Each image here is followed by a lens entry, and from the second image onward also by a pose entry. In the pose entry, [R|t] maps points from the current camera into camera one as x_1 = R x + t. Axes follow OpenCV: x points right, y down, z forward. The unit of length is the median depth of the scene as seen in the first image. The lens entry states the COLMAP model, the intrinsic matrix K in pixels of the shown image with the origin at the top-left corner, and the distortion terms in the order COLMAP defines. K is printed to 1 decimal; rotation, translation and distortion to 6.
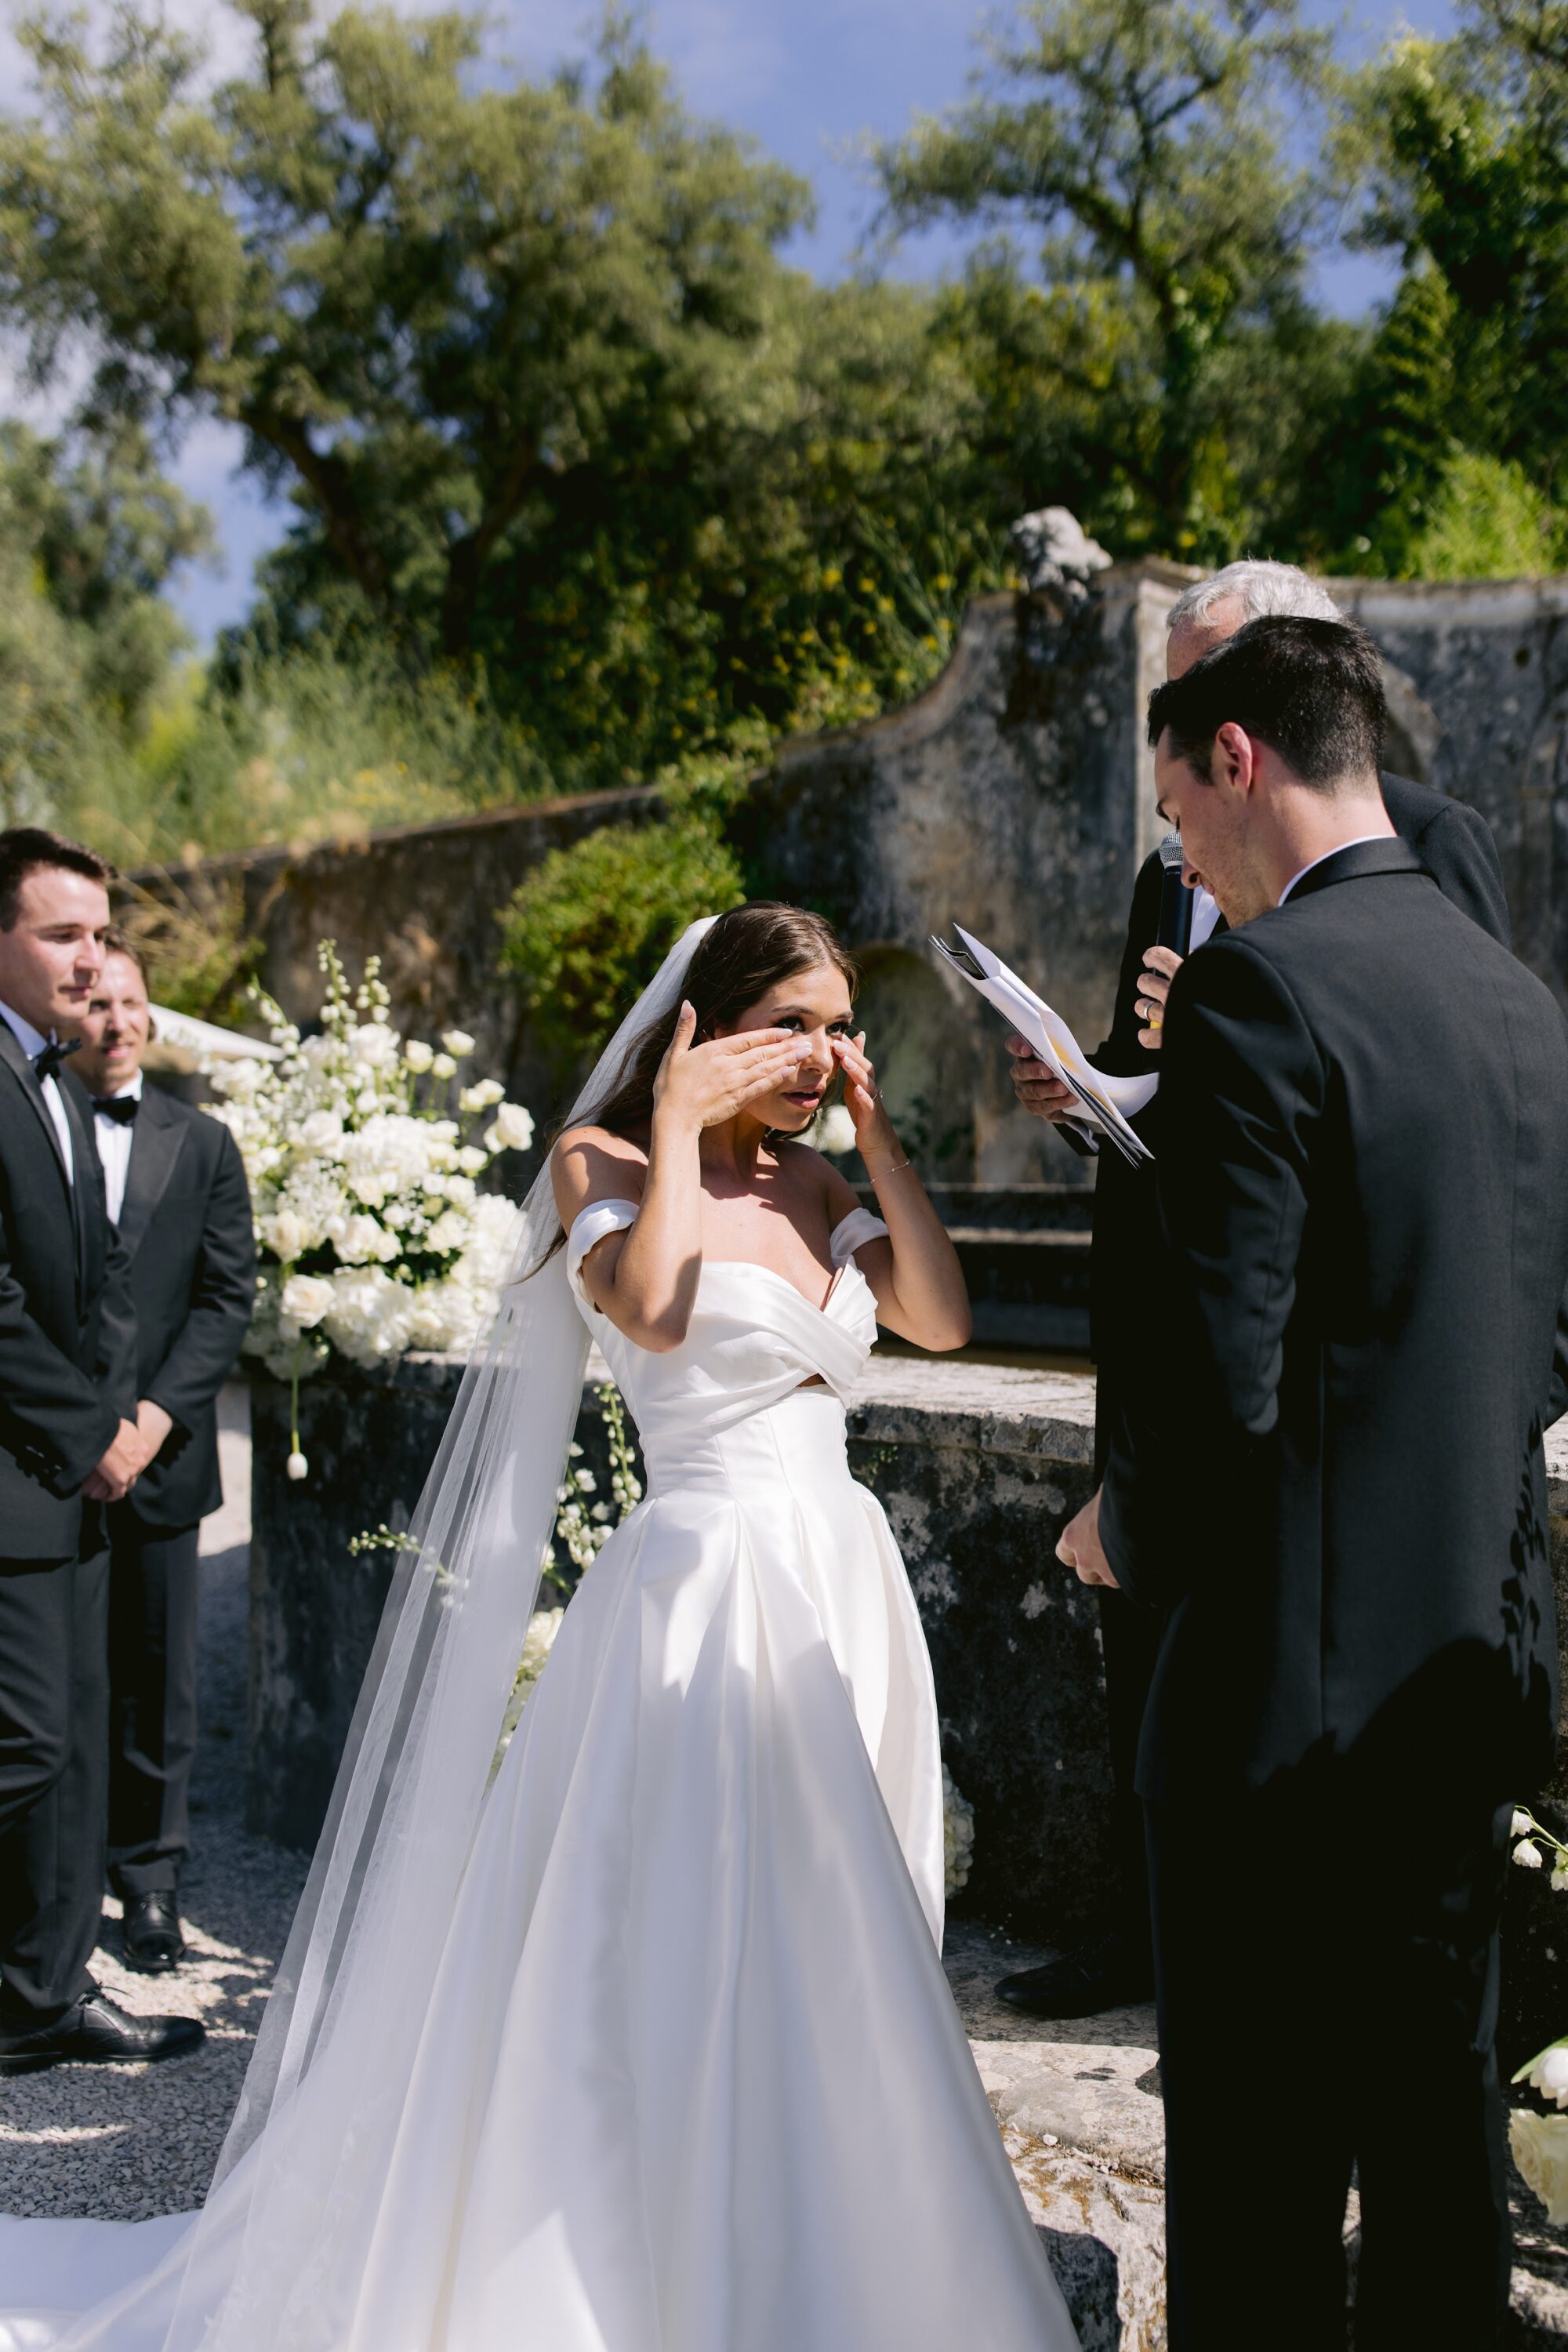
lens RADIAL K [[2213.0, 0, 819.0], [0, 2213.0, 1185.9], [0, 0, 1]] dist [-0.005898, 0.001070]
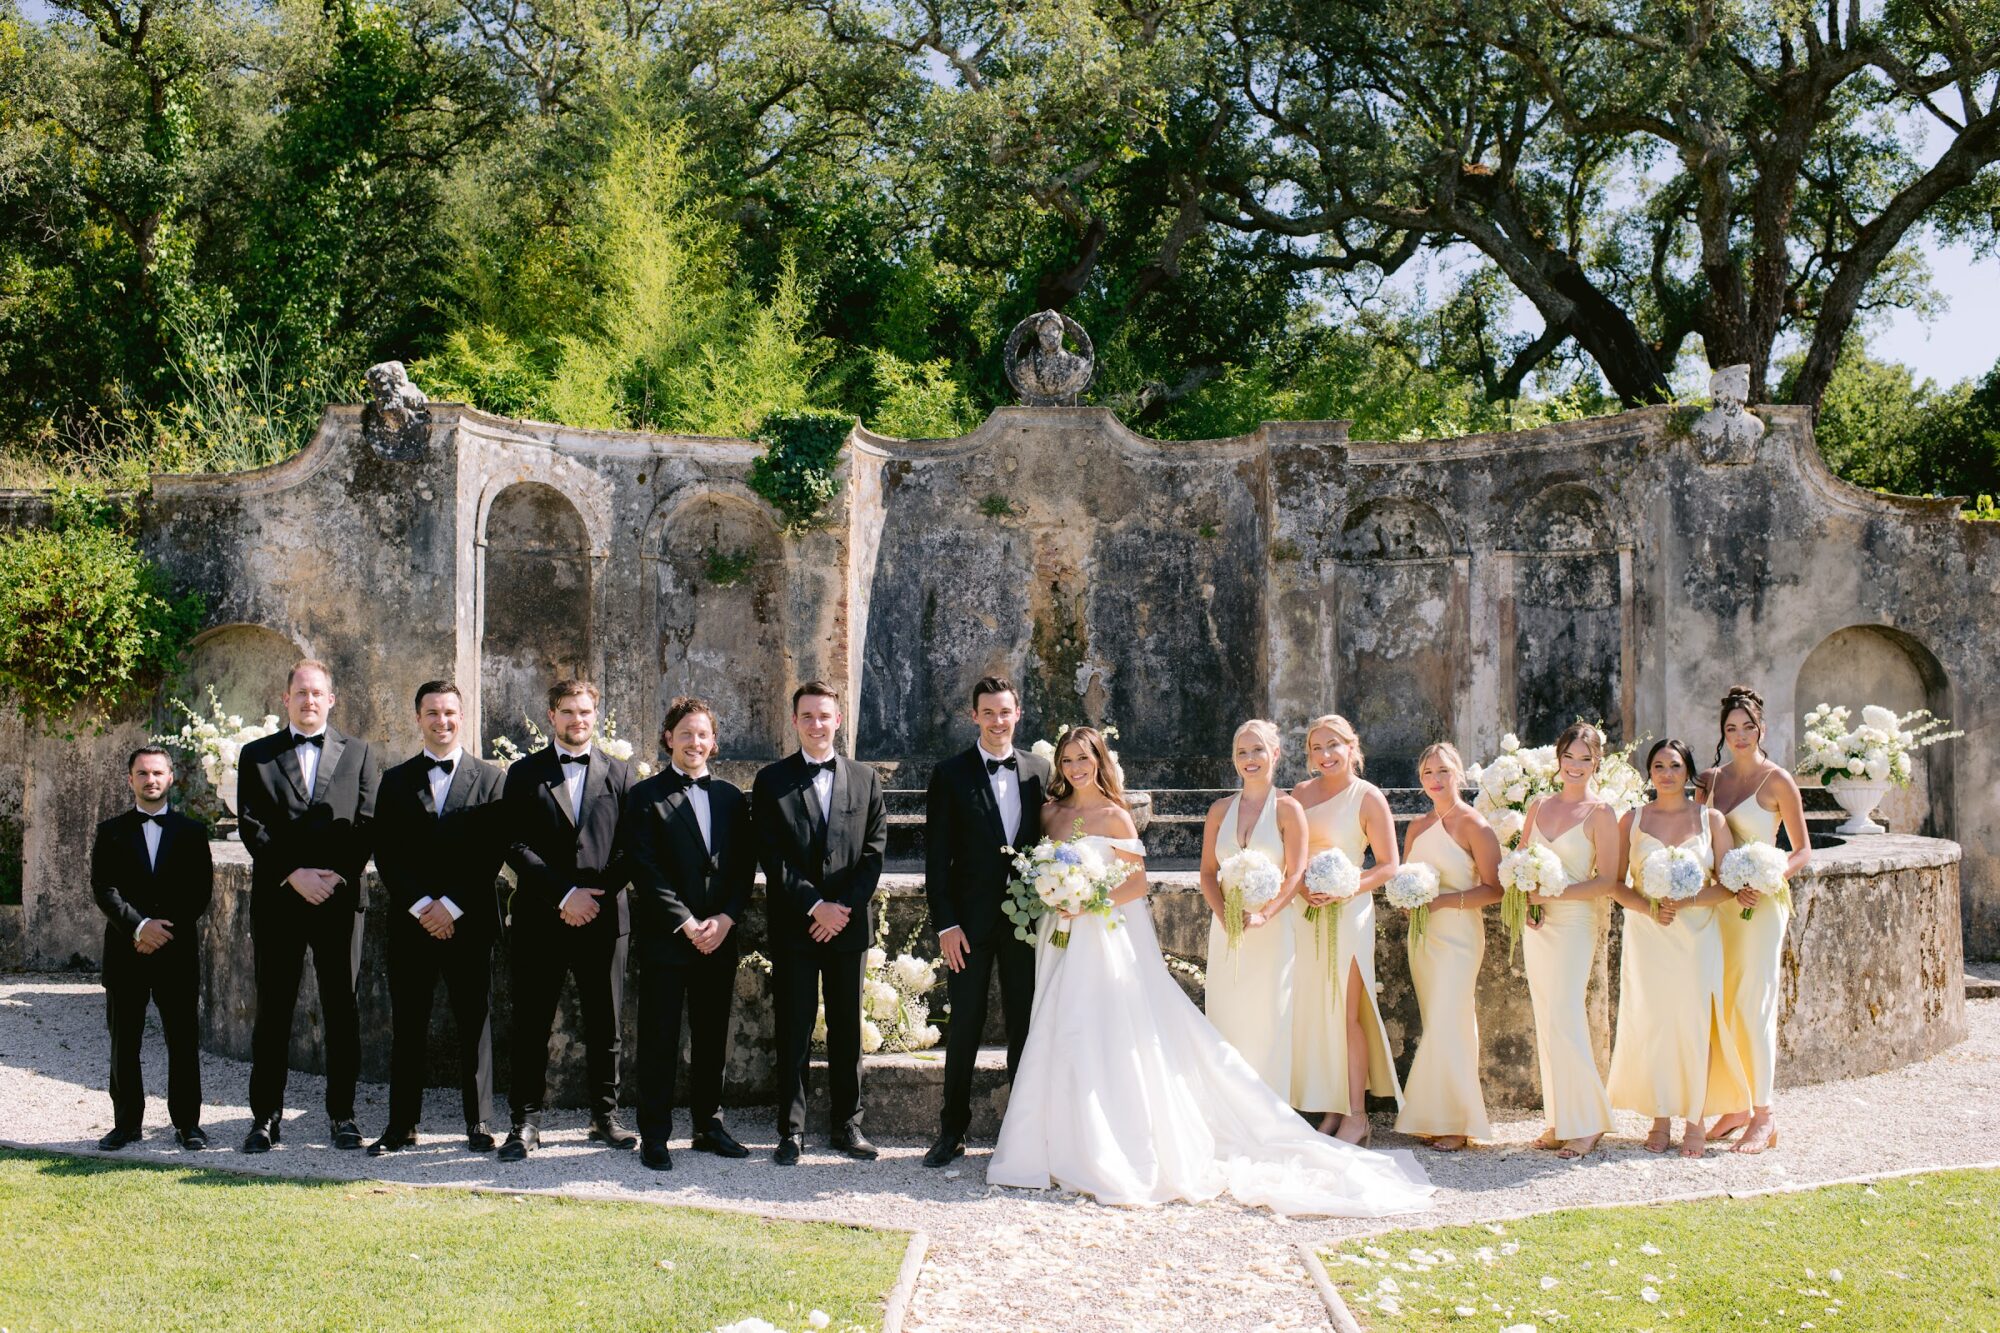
lens RADIAL K [[1954.7, 0, 1000.0], [0, 1954.7, 666.5], [0, 0, 1]] dist [-0.077037, 0.094970]
pose [[0.719867, 0.022904, 0.693734, -0.546138], [0.008357, 0.999097, -0.041658, -0.025632], [-0.694061, 0.035786, 0.719026, -0.296601]]
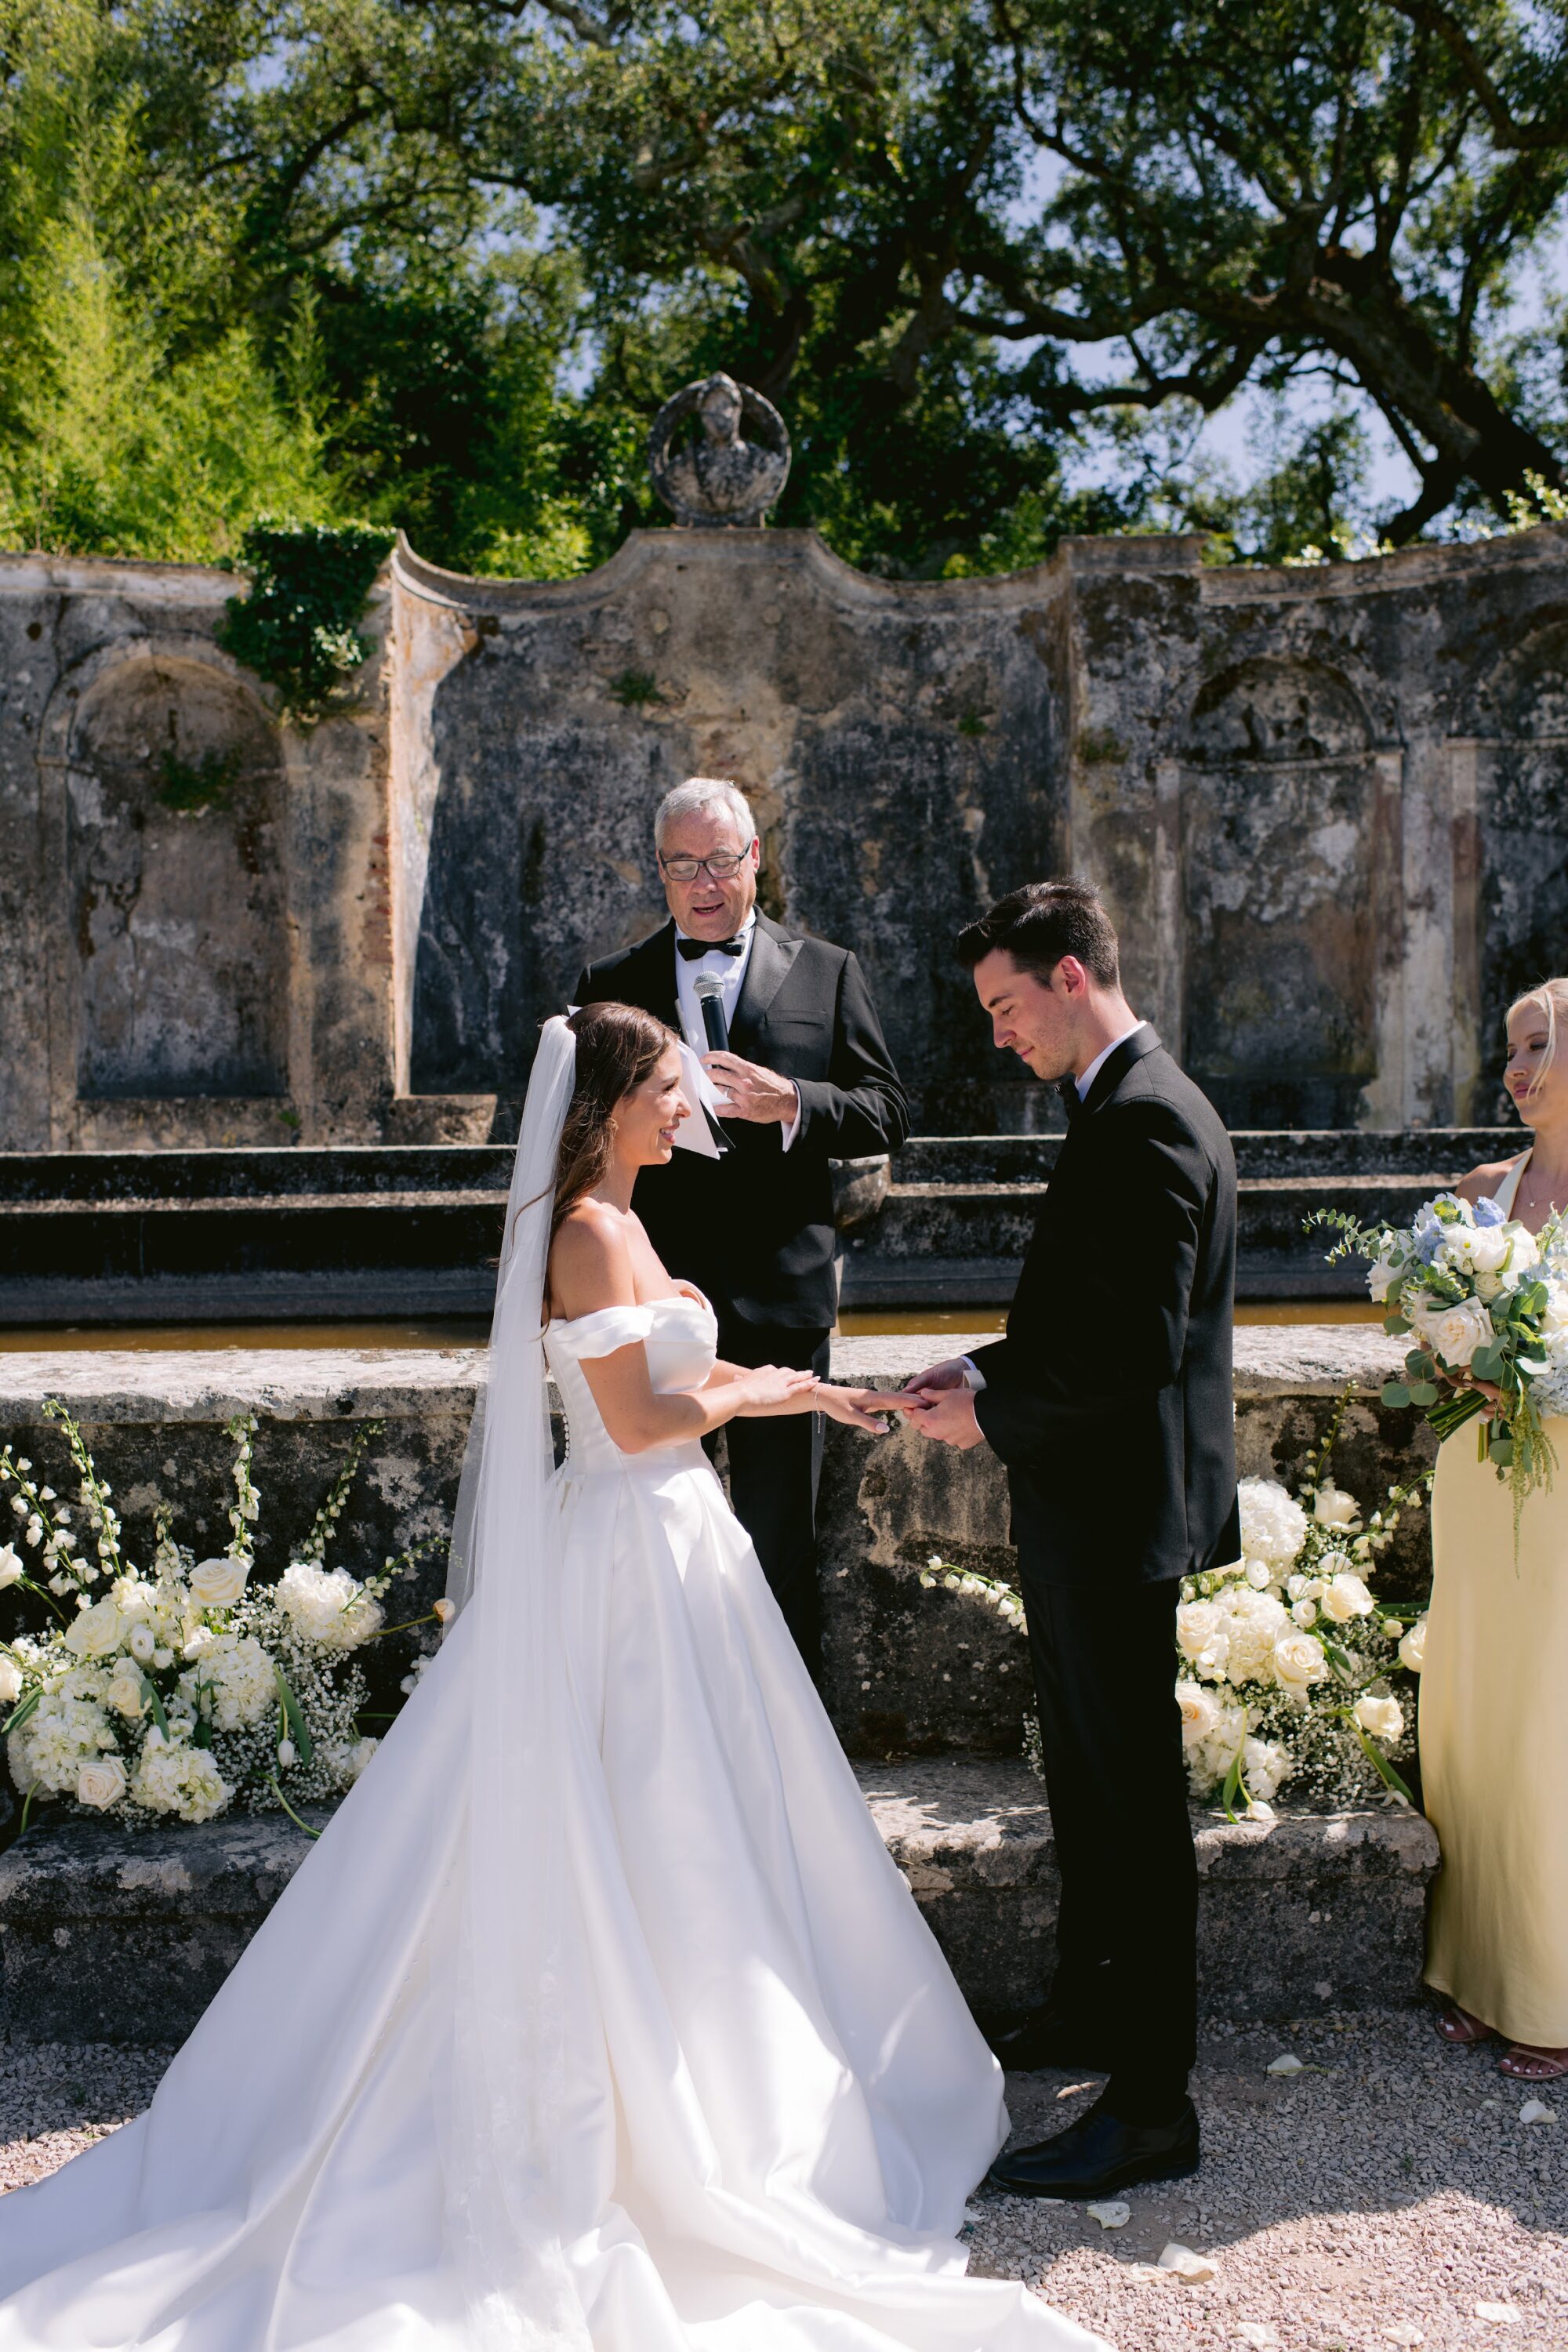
lens RADIAL K [[2328.3, 0, 784.0], [0, 2328.3, 1176.0], [0, 0, 1]] dist [-0.014904, 0.026224]
pose [[0.695262, -0.046216, 0.717269, -0.237175], [0.021661, 0.998825, 0.043361, -0.022605], [-0.718430, -0.014610, 0.695446, -0.020046]]
